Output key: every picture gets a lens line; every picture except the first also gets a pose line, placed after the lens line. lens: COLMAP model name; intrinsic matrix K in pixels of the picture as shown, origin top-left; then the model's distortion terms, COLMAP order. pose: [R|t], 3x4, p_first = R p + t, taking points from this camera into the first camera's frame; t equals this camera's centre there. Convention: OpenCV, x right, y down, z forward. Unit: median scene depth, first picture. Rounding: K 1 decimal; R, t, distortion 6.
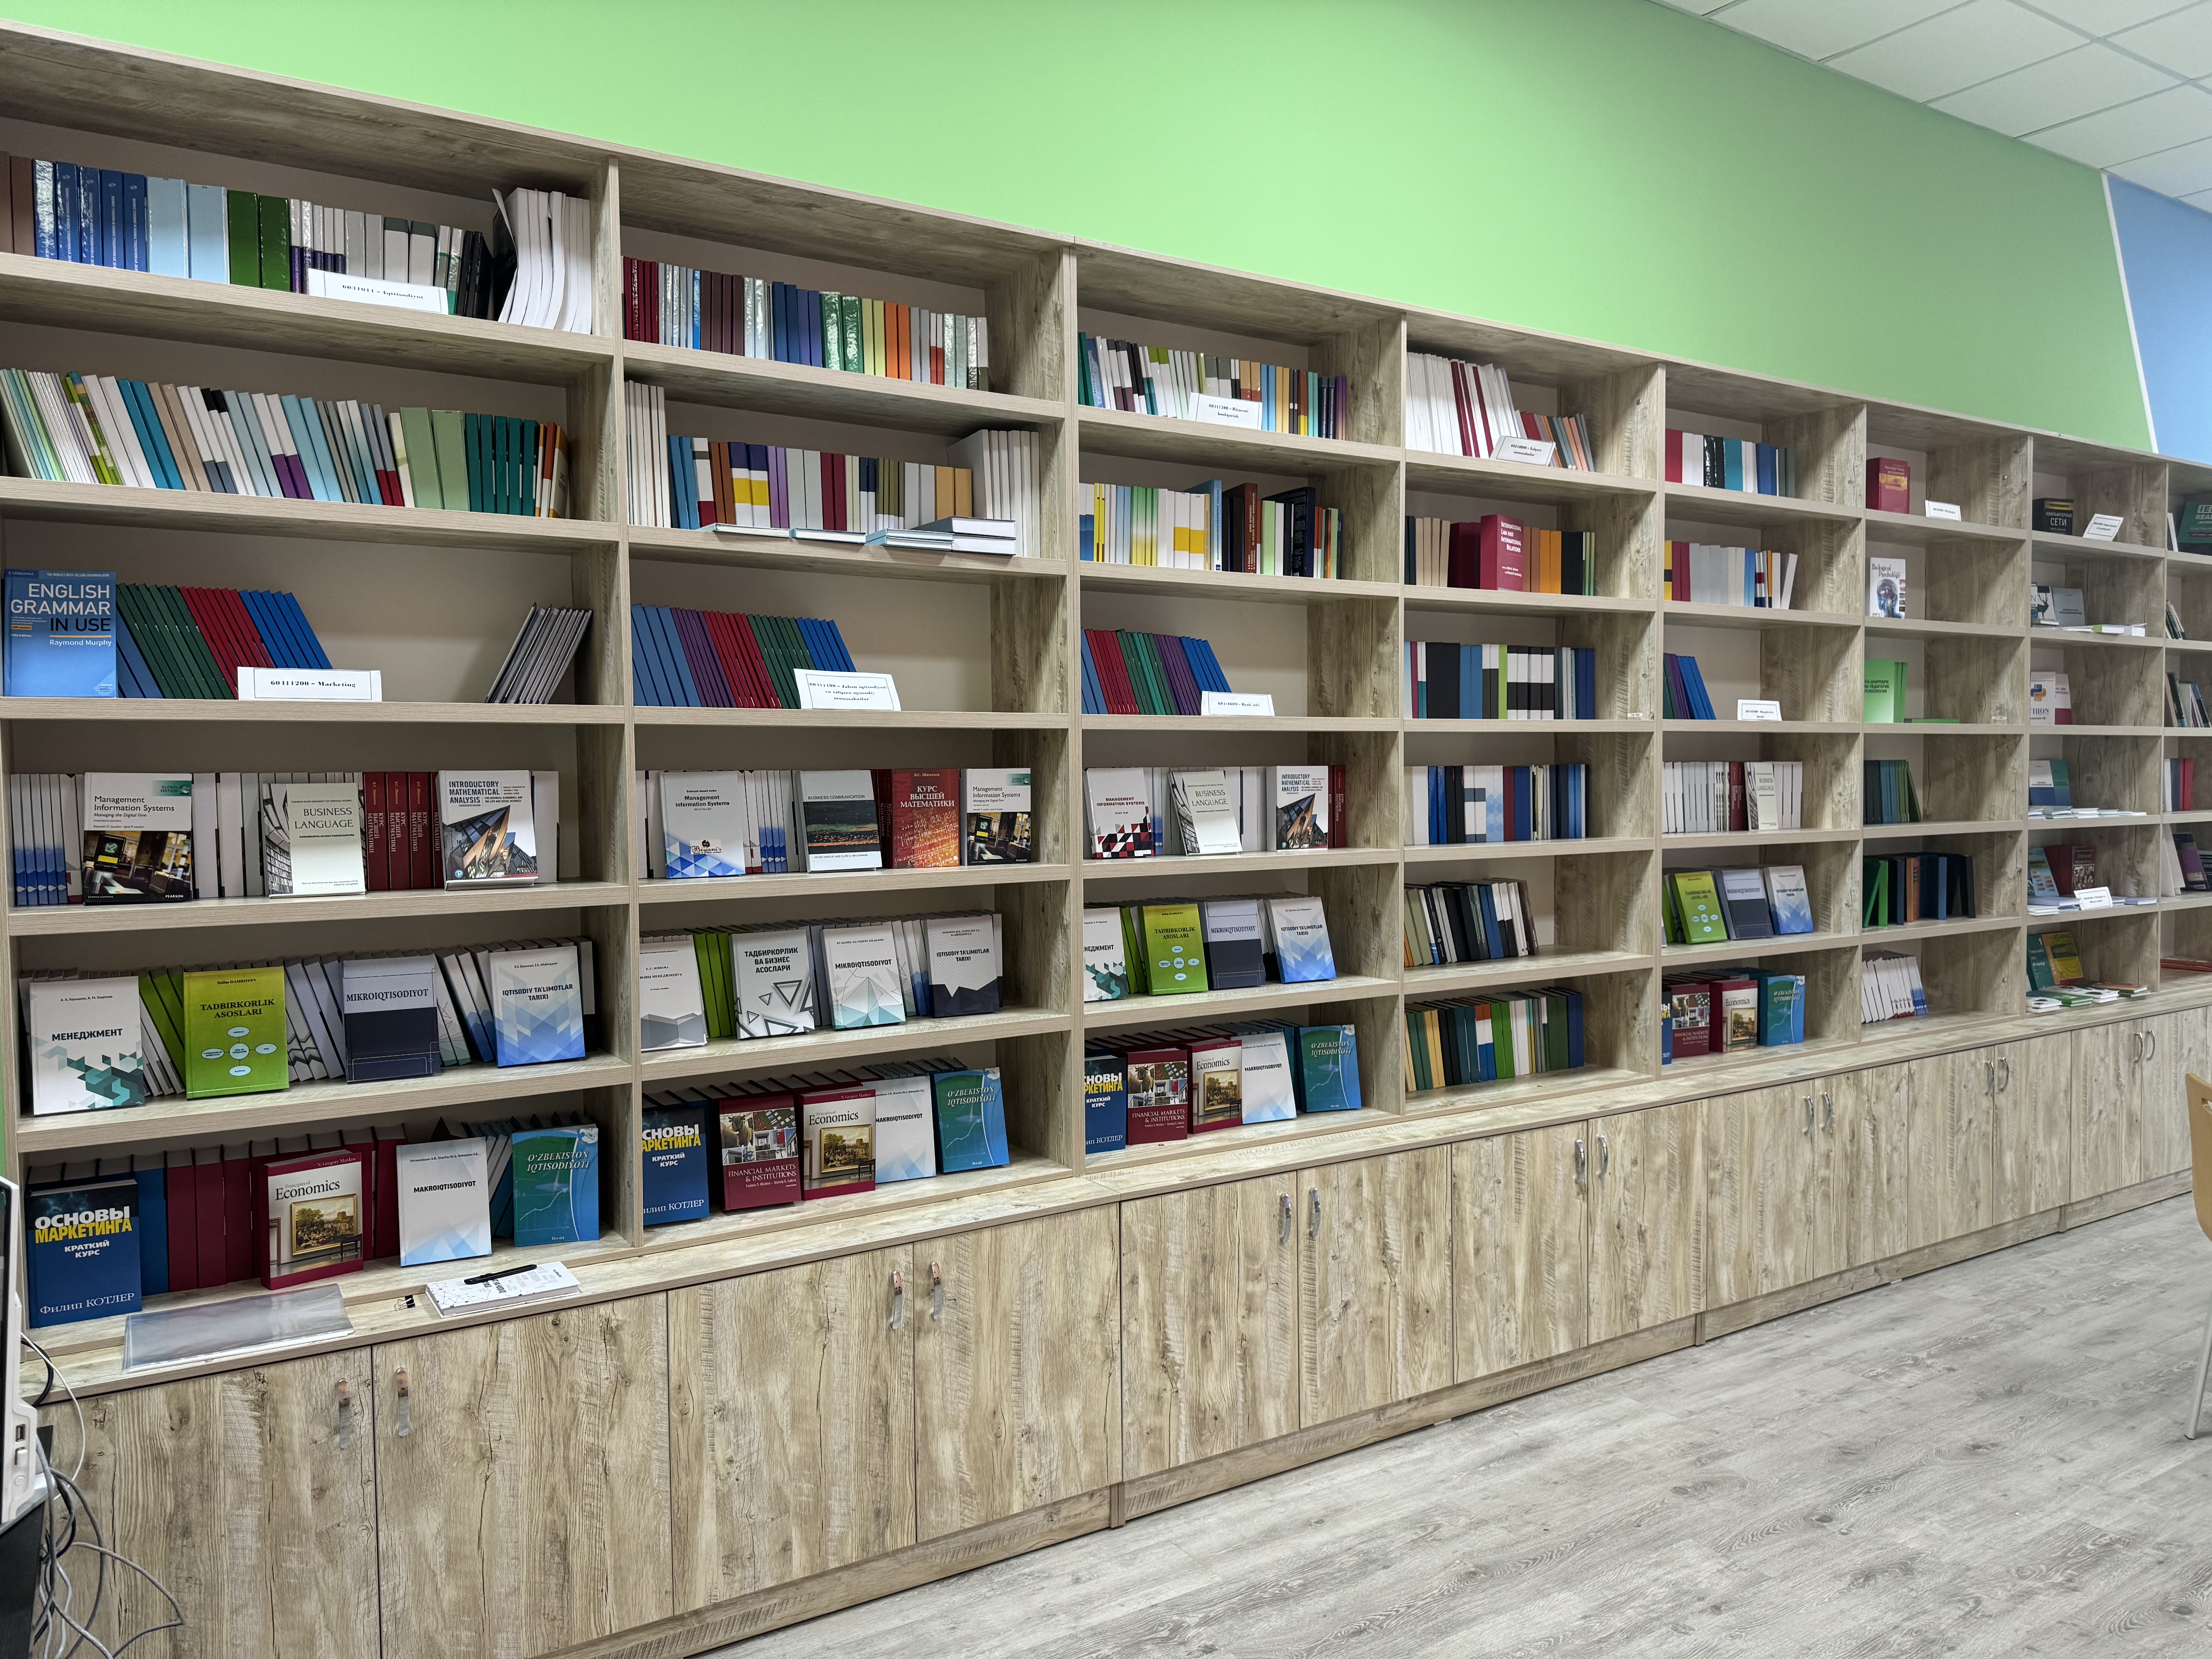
lens RADIAL K [[1833.3, 0, 1111.7], [0, 1833.3, 845.8], [0, 0, 1]] dist [0.281555, -0.724453]
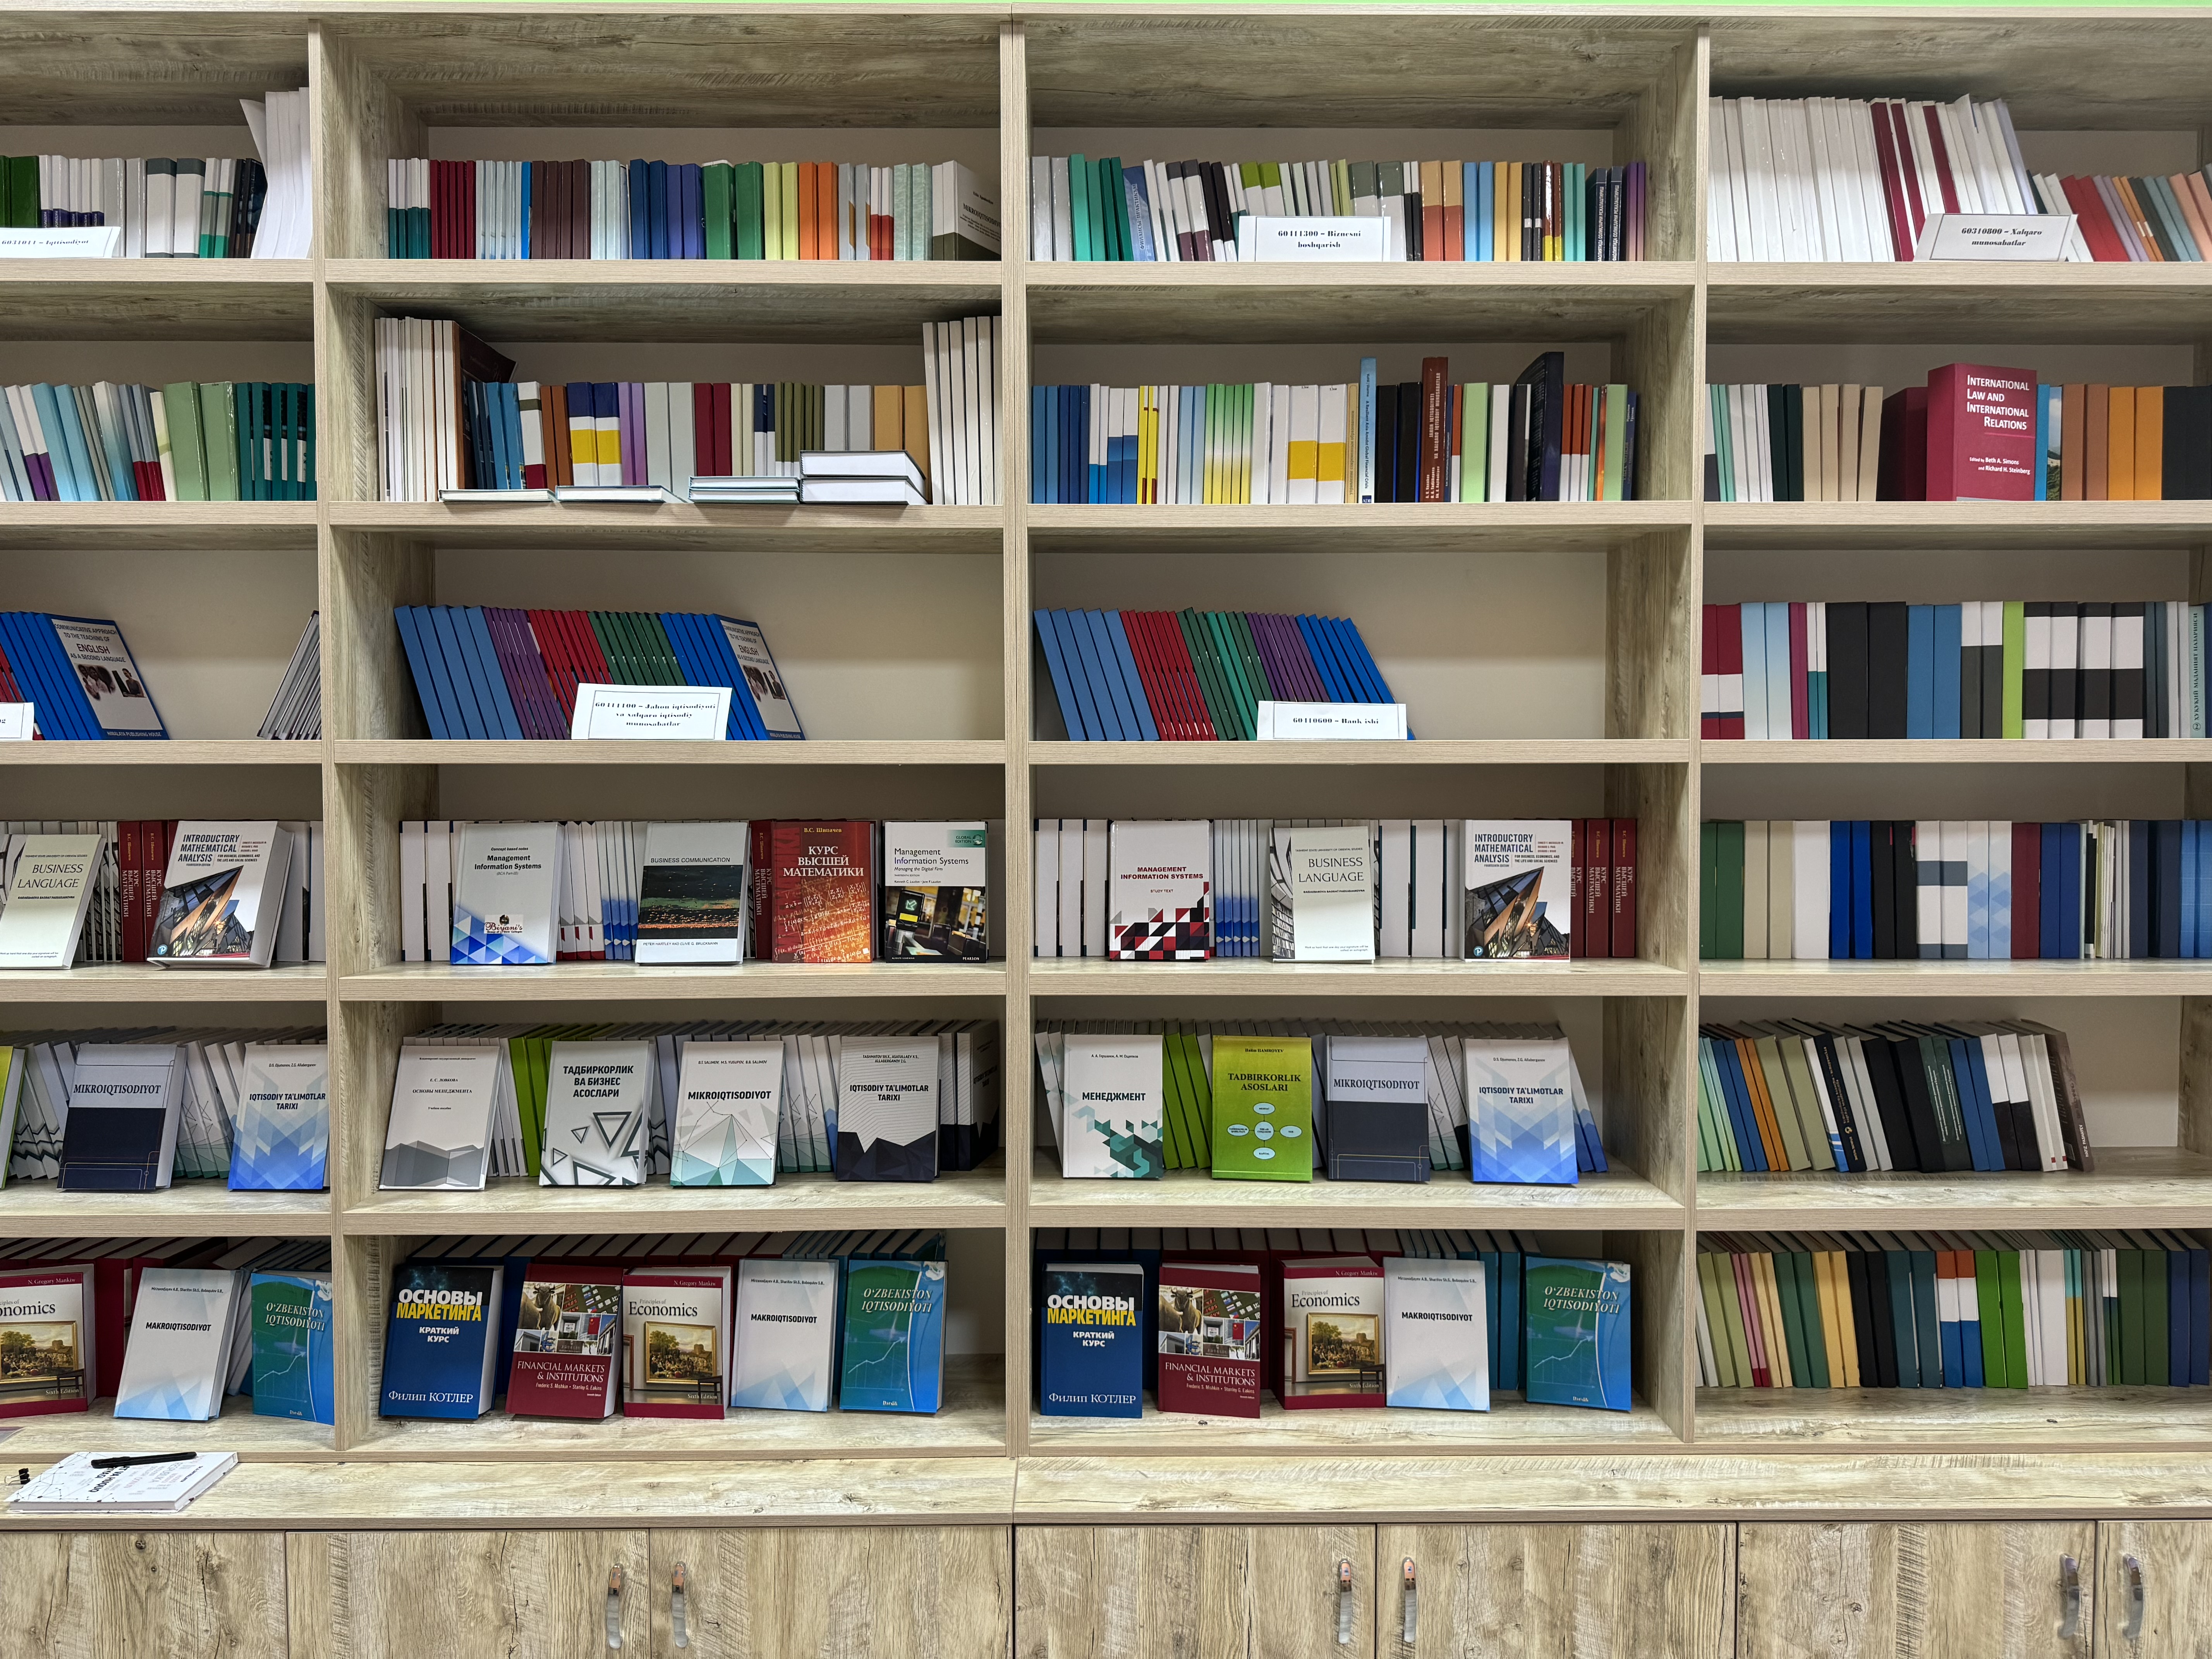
lens RADIAL K [[1695.7, 0, 1106.0], [0, 1695.7, 829.5], [0, 0, 1]] dist [0.089139, -0.134805]
pose [[0.819113, 0.024466, -0.573110, 0.332255], [-0.027935, 0.999606, 0.002746, -0.040844], [0.572951, 0.013761, 0.819474, 0.506084]]
